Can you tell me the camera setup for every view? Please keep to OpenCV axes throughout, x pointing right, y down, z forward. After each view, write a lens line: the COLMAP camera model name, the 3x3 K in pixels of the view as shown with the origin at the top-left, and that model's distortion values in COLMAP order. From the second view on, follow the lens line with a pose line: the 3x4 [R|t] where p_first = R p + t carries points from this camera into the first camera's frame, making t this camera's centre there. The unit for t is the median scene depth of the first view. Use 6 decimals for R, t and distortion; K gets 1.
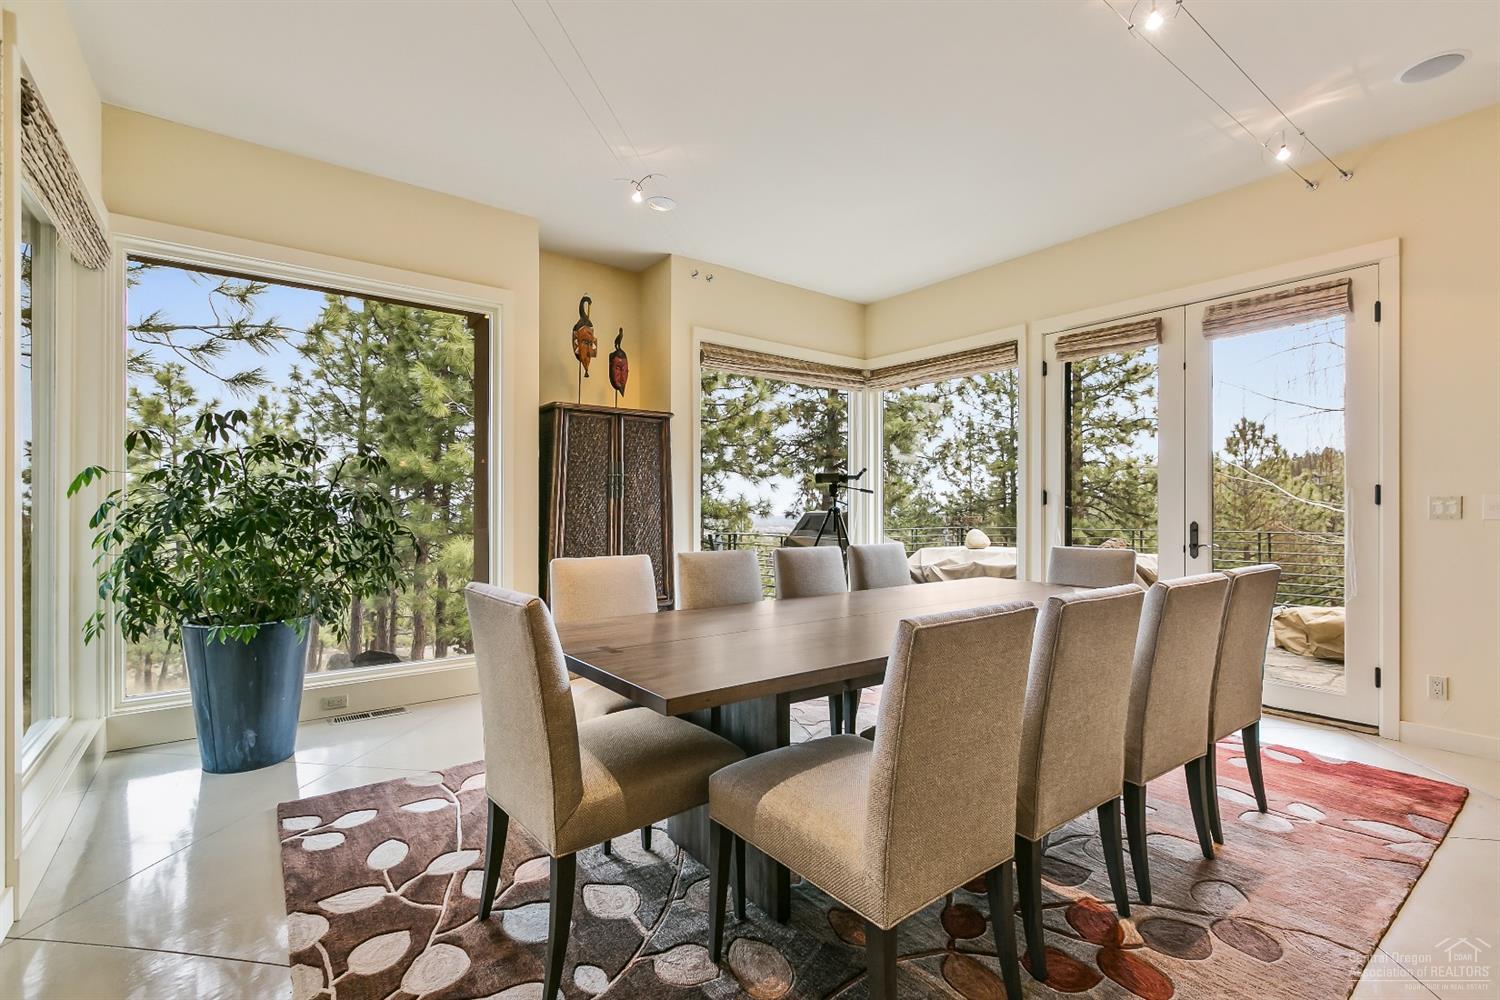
lens RADIAL K [[676.0, 0, 747.8], [0, 676.0, 503.5], [0, 0, 1]] dist [0.002179, -0.000895]
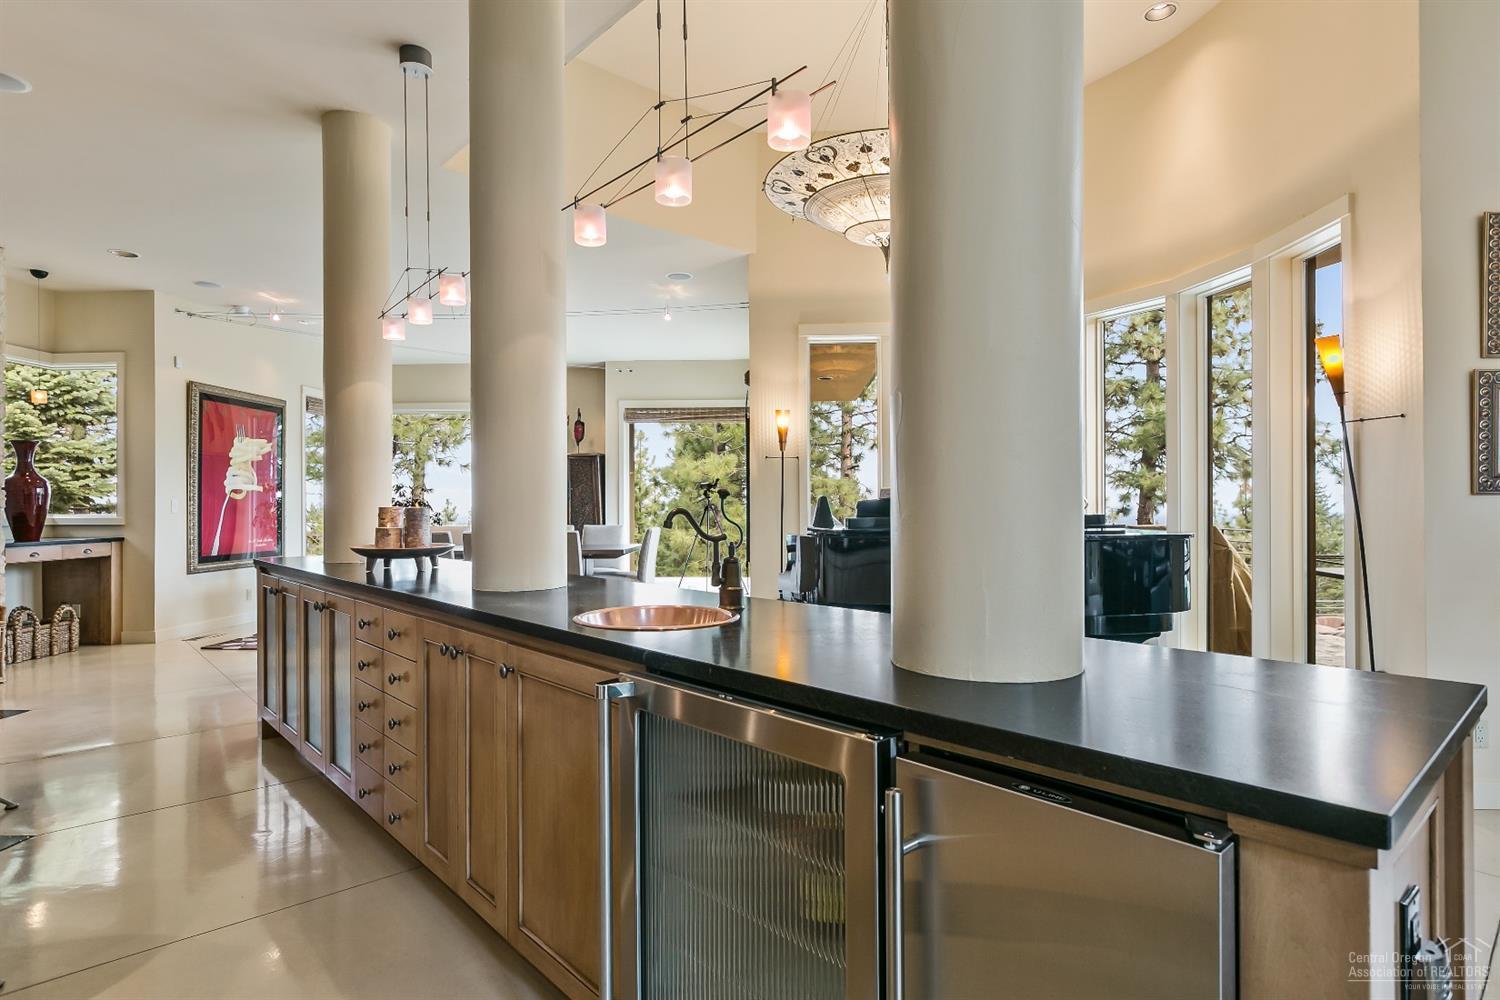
lens RADIAL K [[790.4, 0, 741.3], [0, 790.4, 501.9], [0, 0, 1]] dist [-0.000898, -0.000239]
pose [[0.765754, -0.008749, -0.643074, 1.516008], [0.009686, 0.999951, -0.002071, 0.002089], [0.643061, -0.004643, 0.765801, -0.351152]]
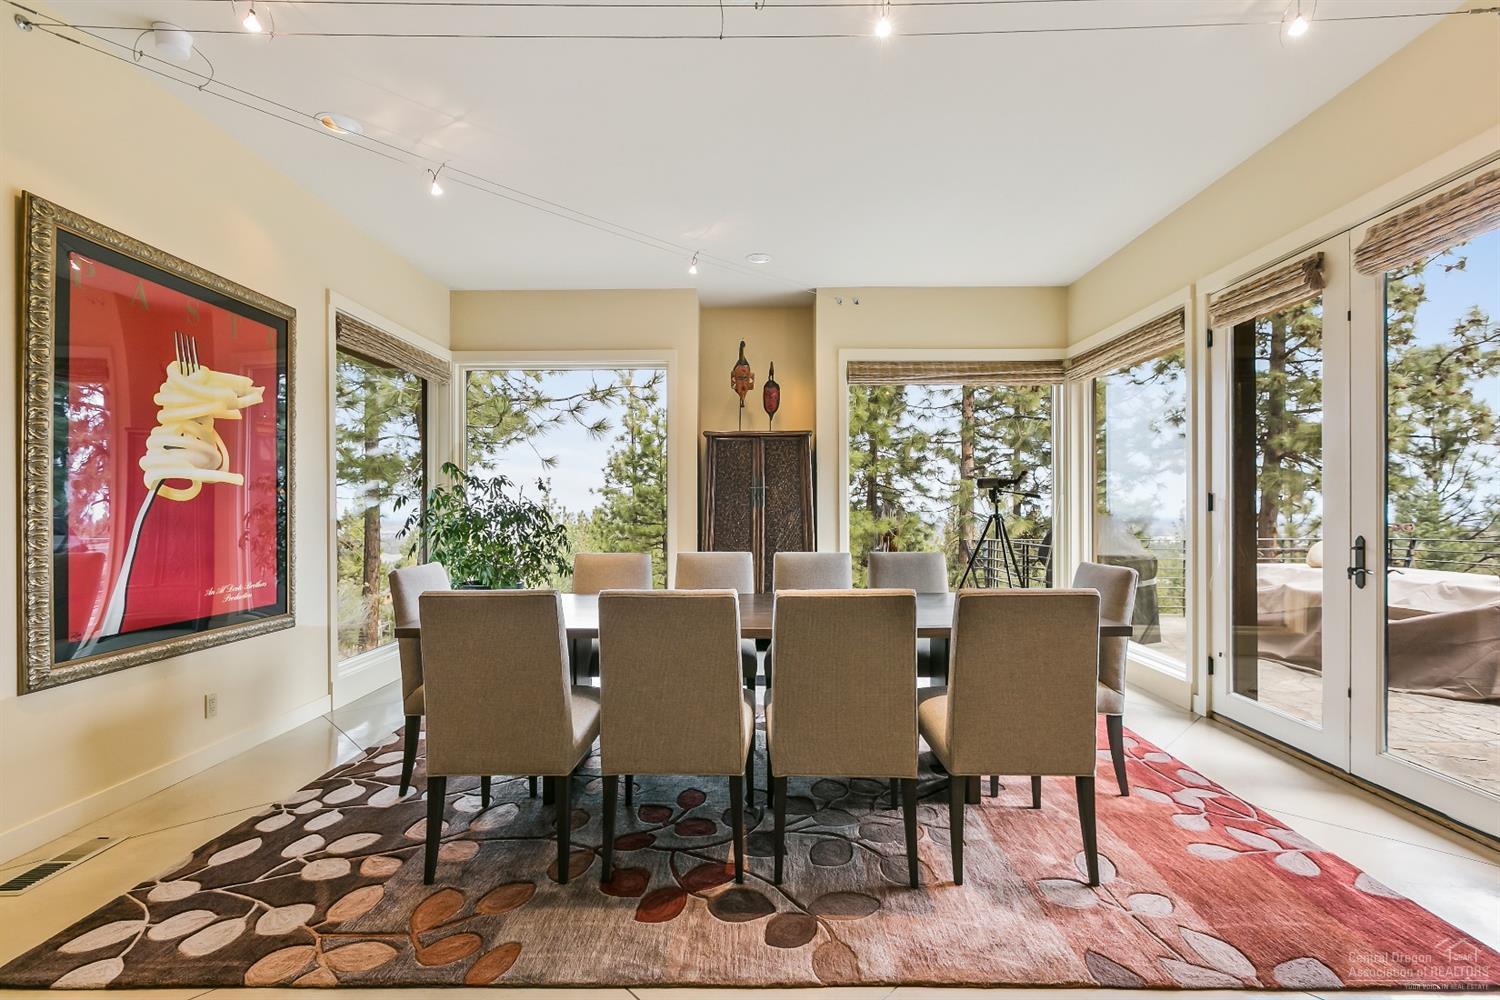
lens RADIAL K [[676.0, 0, 747.3], [0, 676.0, 508.5], [0, 0, 1]] dist [0.002179, -0.000895]
pose [[0.788719, -0.005237, -0.614731, 0.499317], [0.007206, 0.999974, 0.000726, -0.006247], [0.614711, -0.005002, 0.788736, 0.047498]]
